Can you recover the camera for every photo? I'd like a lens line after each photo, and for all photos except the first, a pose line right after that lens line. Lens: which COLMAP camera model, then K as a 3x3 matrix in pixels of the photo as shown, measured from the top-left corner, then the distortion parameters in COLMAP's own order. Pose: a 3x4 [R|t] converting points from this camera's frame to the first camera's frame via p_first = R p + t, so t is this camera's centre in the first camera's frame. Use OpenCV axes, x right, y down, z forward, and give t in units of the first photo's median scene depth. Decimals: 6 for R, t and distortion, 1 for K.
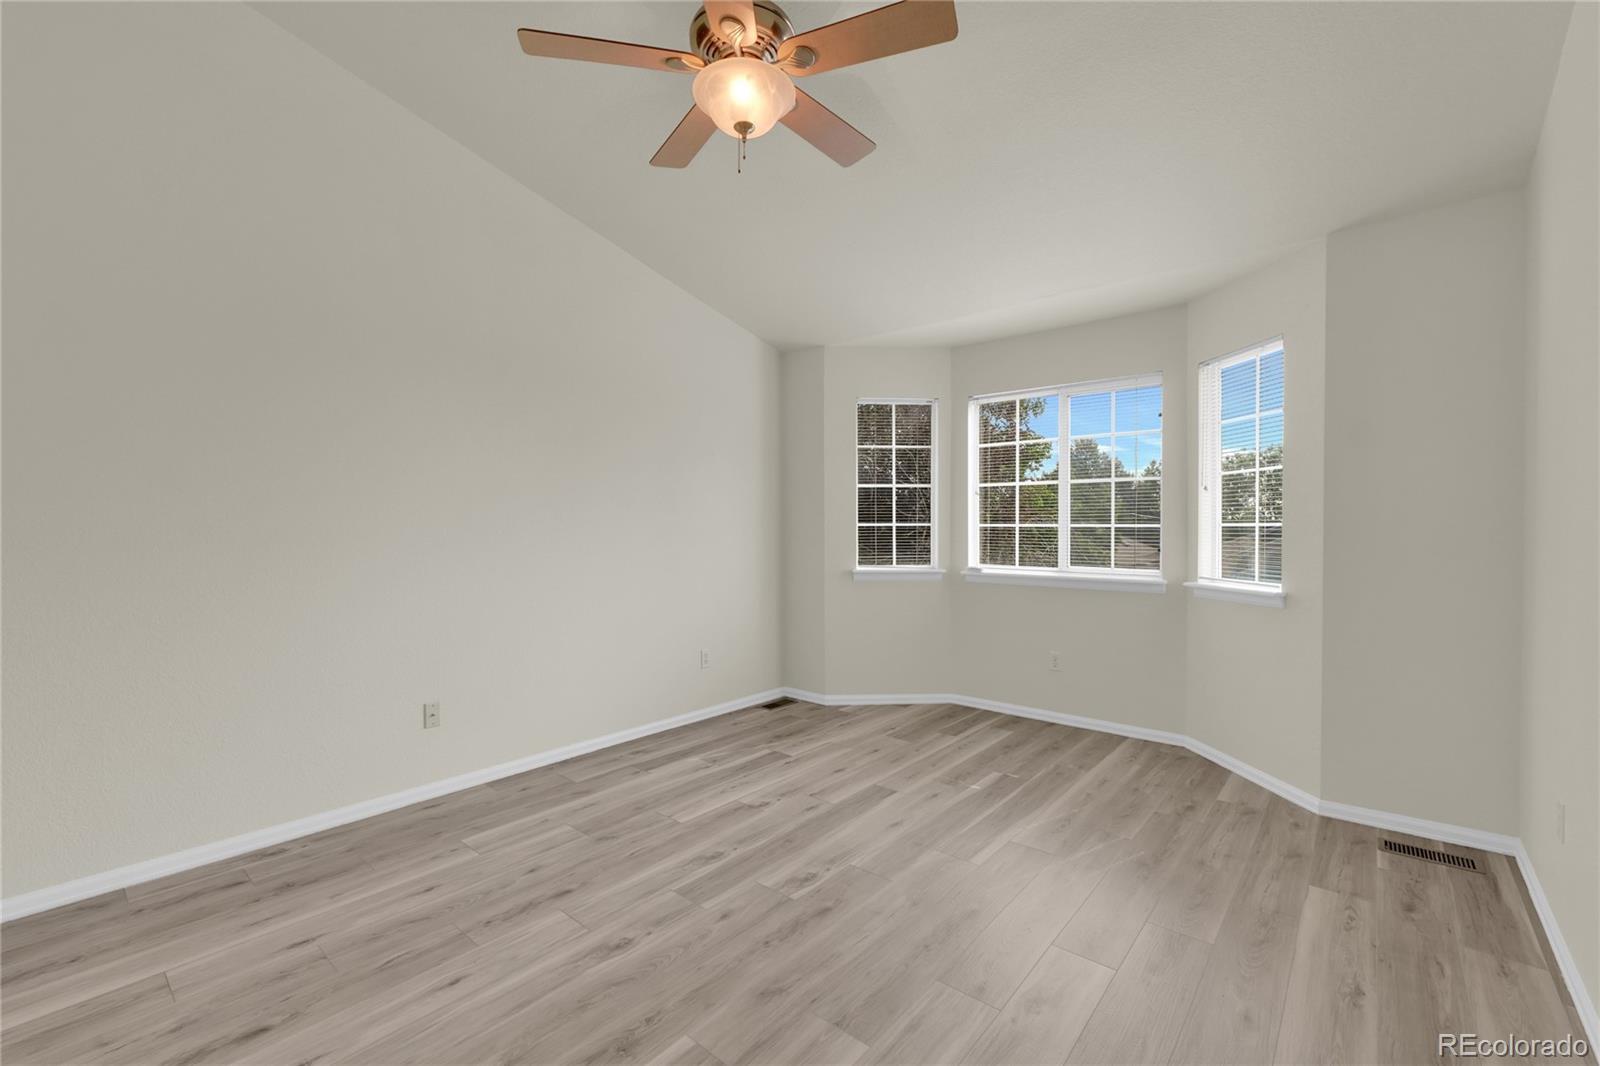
lens RADIAL K [[683.8, 0, 793.5], [0, 683.8, 520.8], [0, 0, 1]] dist [-0.001774, -0.000027]
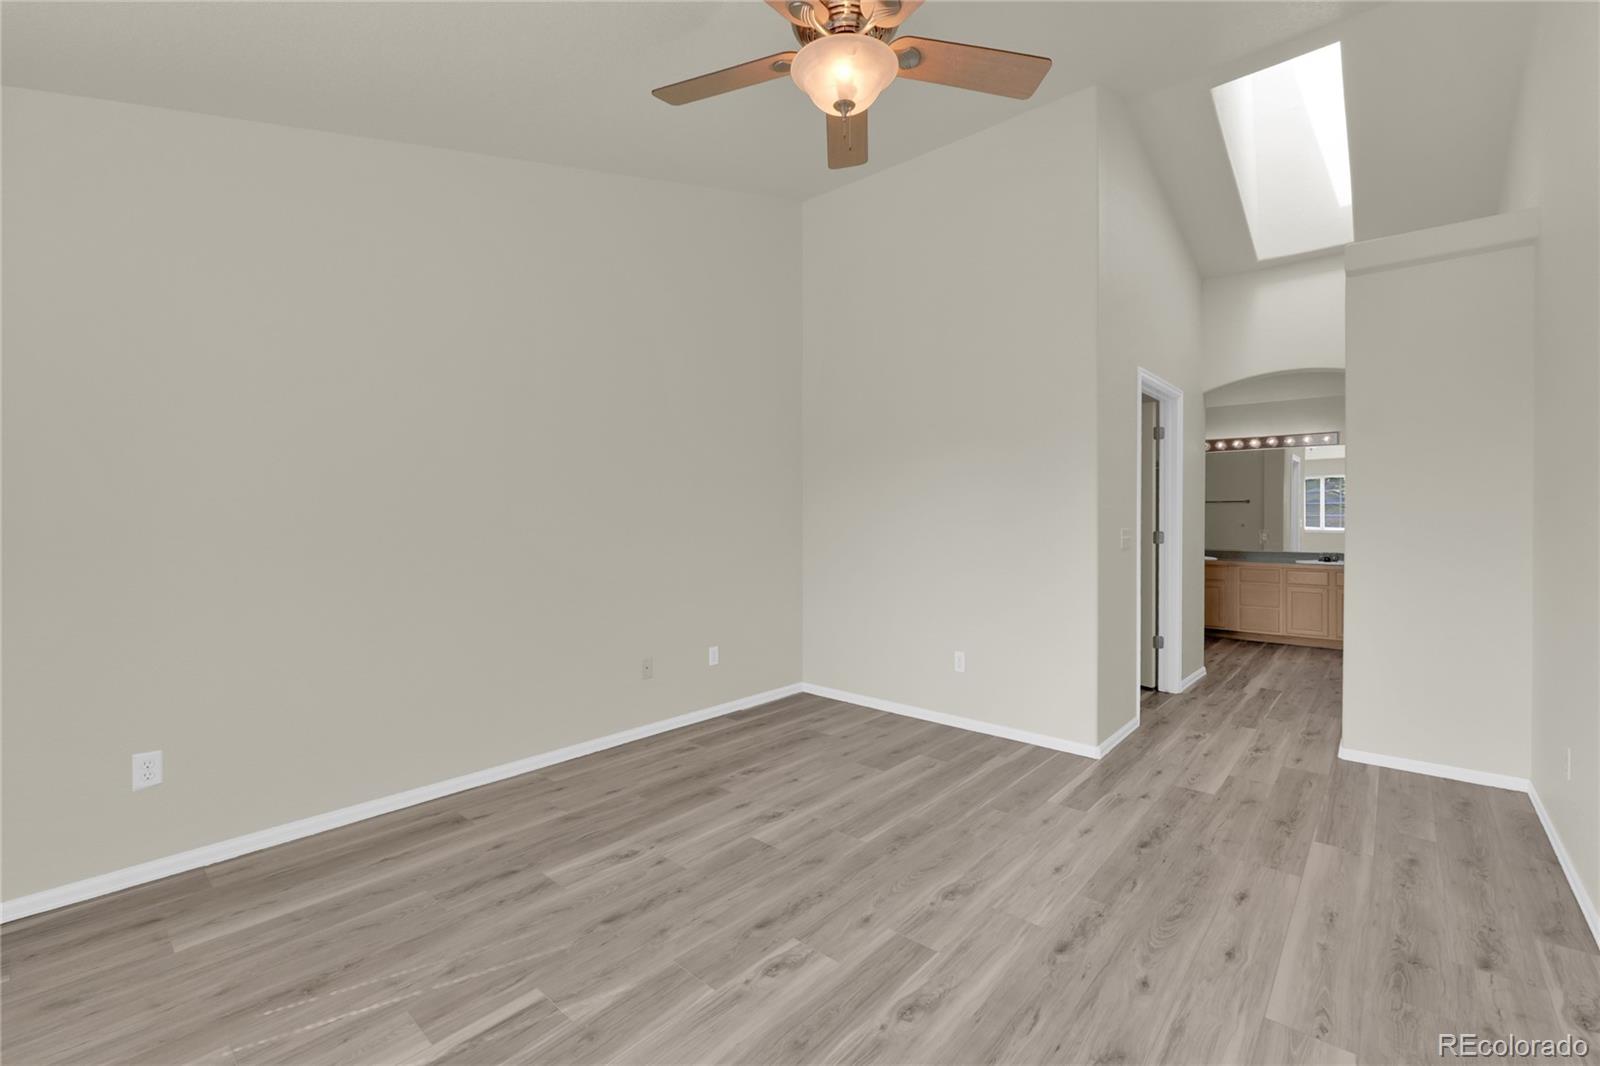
lens RADIAL K [[683.8, 0, 793.5], [0, 683.8, 520.8], [0, 0, 1]] dist [-0.001774, -0.000027]
pose [[-0.999703, 0.000561, 0.024370, -0.021172], [0.000575, 1.000000, 0.000568, 0.007110], [-0.024369, 0.000582, -0.999703, 1.961523]]
